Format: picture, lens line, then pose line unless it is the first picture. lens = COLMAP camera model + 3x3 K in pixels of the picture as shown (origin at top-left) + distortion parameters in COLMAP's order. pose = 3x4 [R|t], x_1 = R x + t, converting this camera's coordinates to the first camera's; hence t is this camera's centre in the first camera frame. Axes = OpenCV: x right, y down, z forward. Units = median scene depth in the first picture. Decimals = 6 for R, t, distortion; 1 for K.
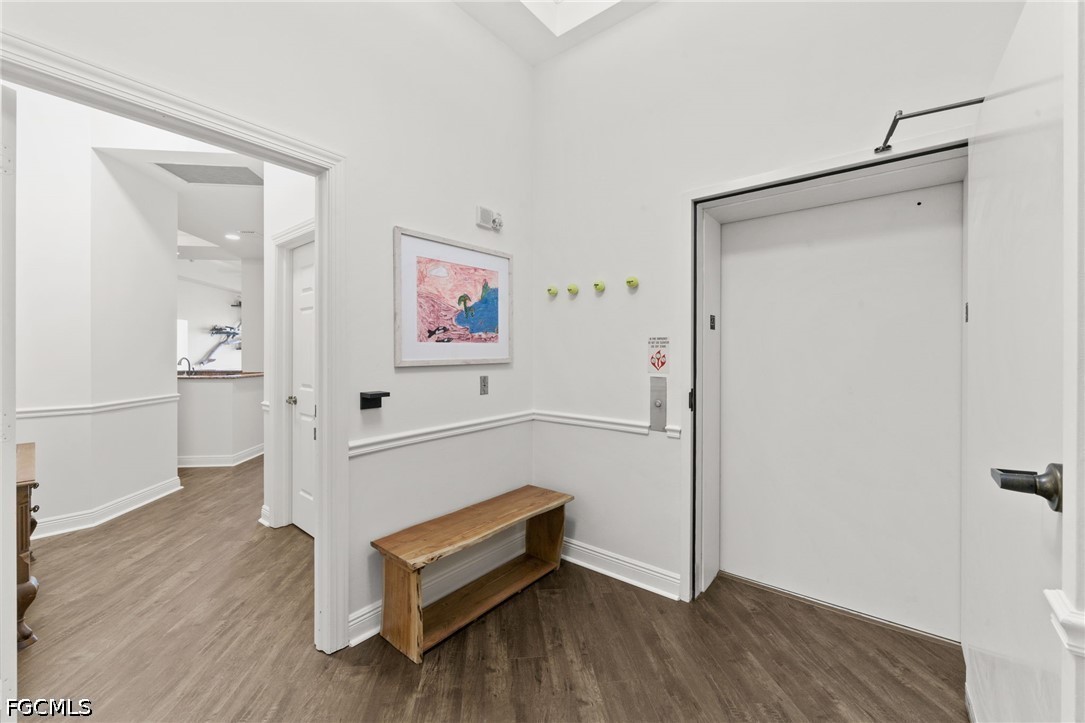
lens RADIAL K [[430.7, 0, 531.6], [0, 430.7, 356.8], [0, 0, 1]] dist [-0.001968, -0.000335]
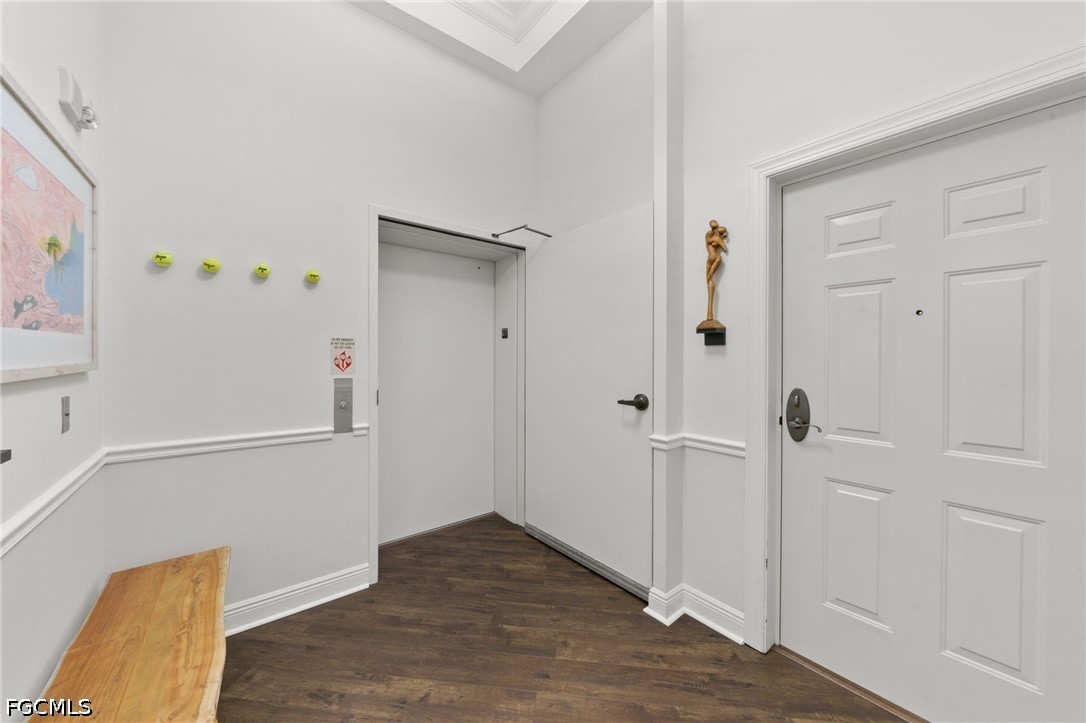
lens RADIAL K [[395.7, 0, 536.7], [0, 395.7, 358.2], [0, 0, 1]] dist [-0.006468, 0.000353]
pose [[0.207805, -0.006814, 0.978147, -0.513032], [0.004745, 0.999971, 0.005958, -0.002780], [-0.978159, 0.003403, 0.207831, 0.381285]]
